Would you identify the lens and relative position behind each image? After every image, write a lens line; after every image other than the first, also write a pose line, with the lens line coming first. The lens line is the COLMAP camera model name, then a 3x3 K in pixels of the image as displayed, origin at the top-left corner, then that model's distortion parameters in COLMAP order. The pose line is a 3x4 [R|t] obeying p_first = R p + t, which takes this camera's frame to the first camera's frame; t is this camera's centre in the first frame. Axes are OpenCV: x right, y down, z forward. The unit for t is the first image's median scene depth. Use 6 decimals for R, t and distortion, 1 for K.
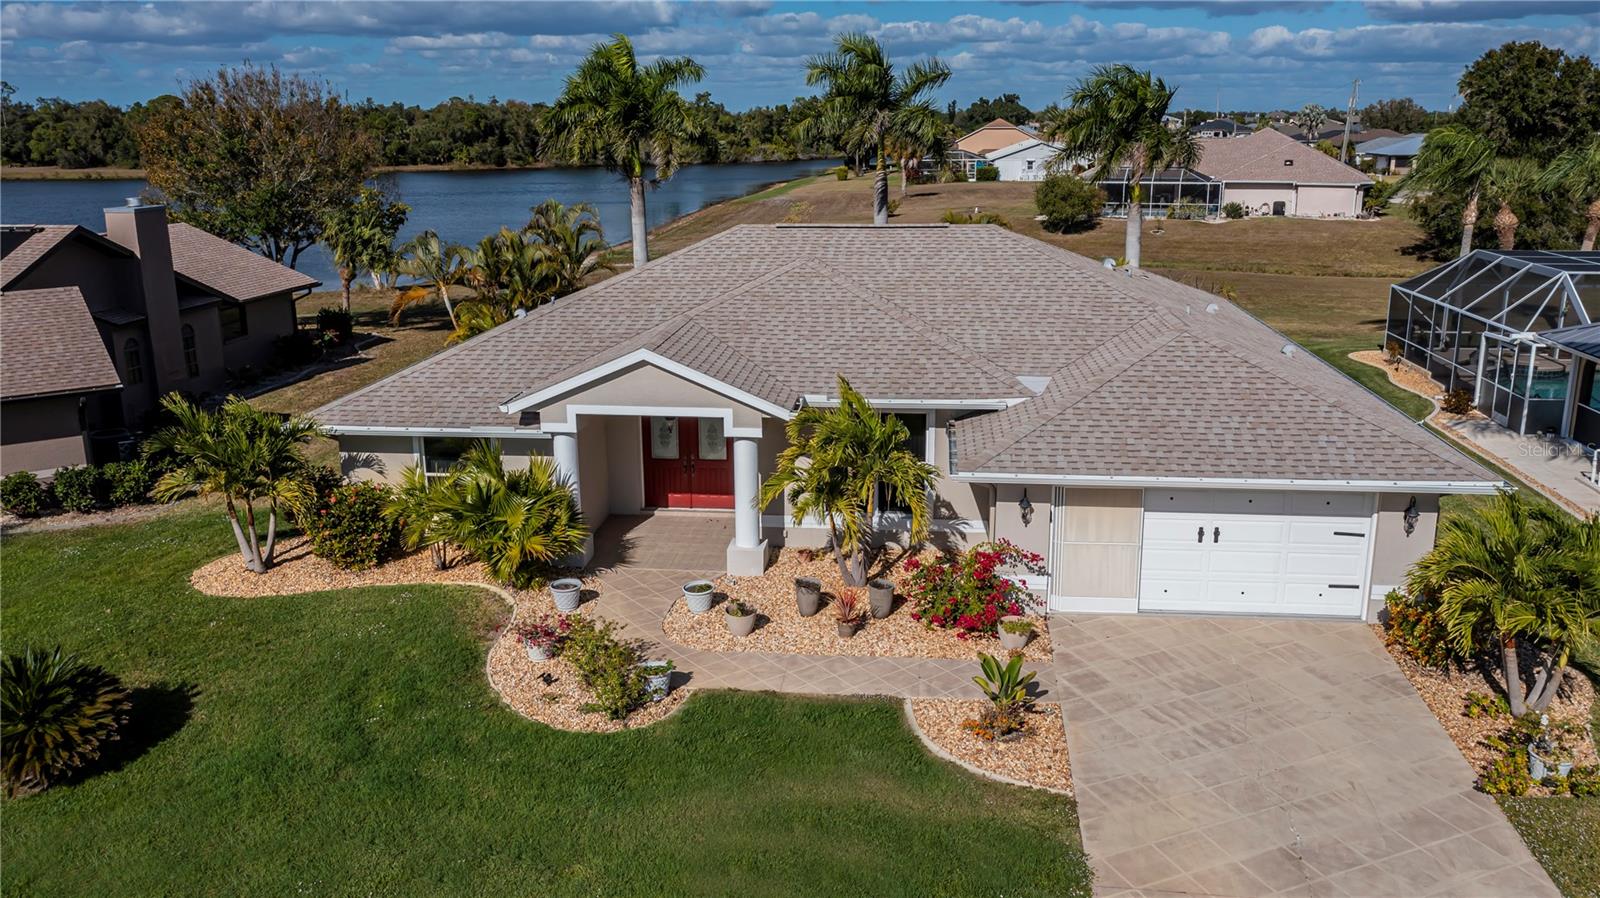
lens RADIAL K [[1225.4, 0, 800.0], [0, 1225.4, 449.0], [0, 0, 1]] dist [0.000665, -0.008778]
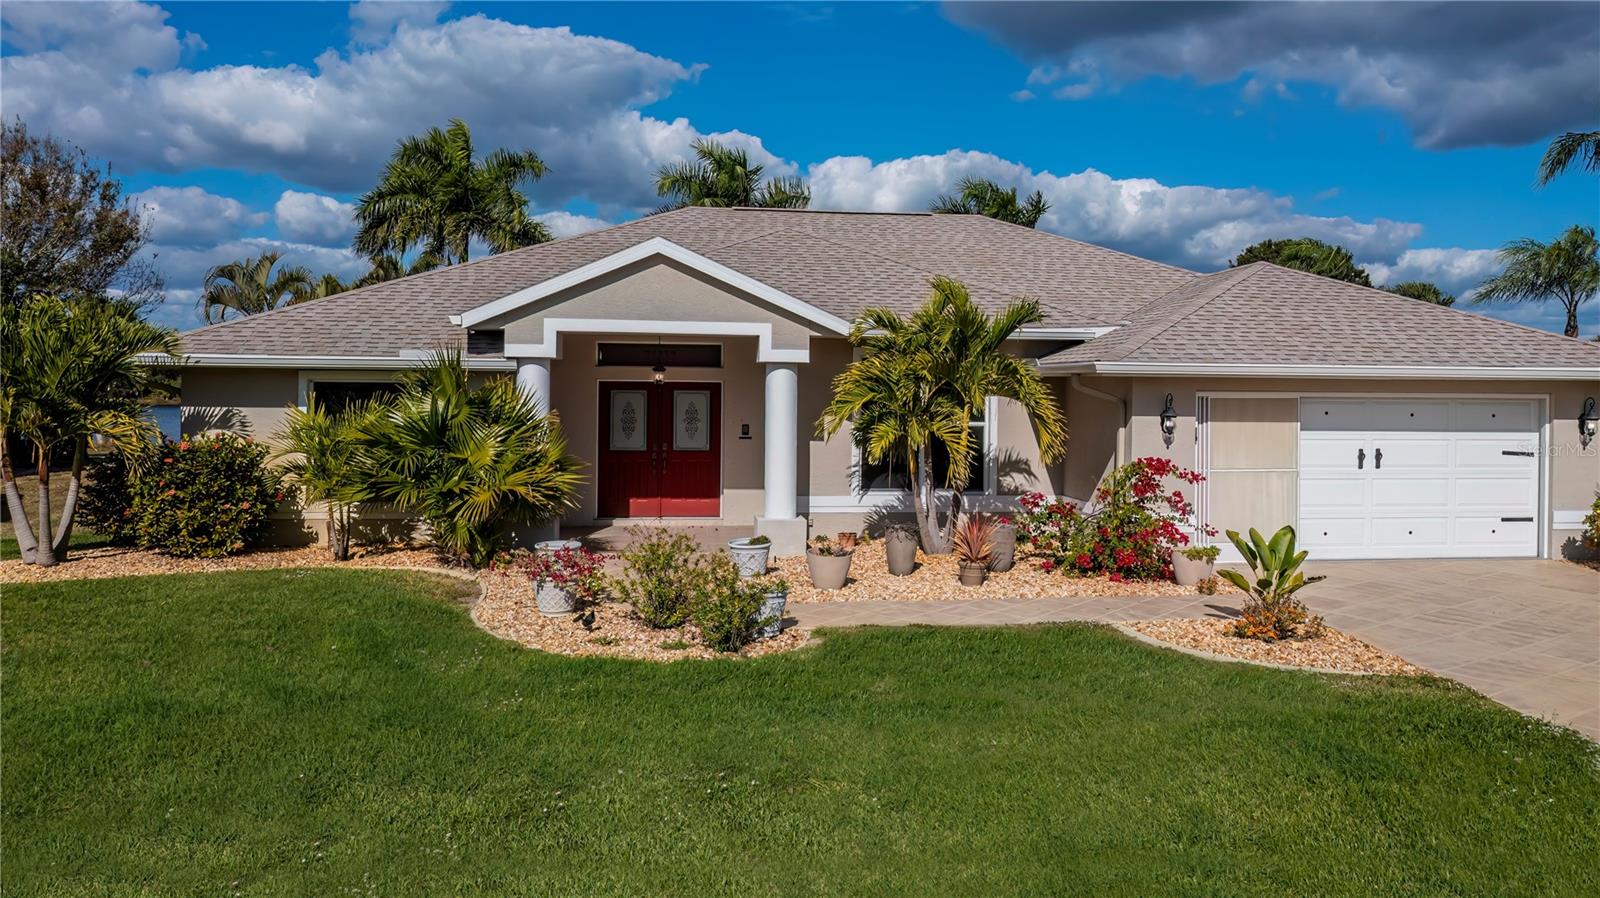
lens RADIAL K [[1225.4, 0, 800.0], [0, 1225.4, 449.0], [0, 0, 1]] dist [0.000665, -0.008778]
pose [[0.970008, 0.008659, 0.242918, -0.220013], [0.050913, 0.969959, -0.237880, 0.222847], [-0.237680, 0.243113, 0.940428, 0.293752]]
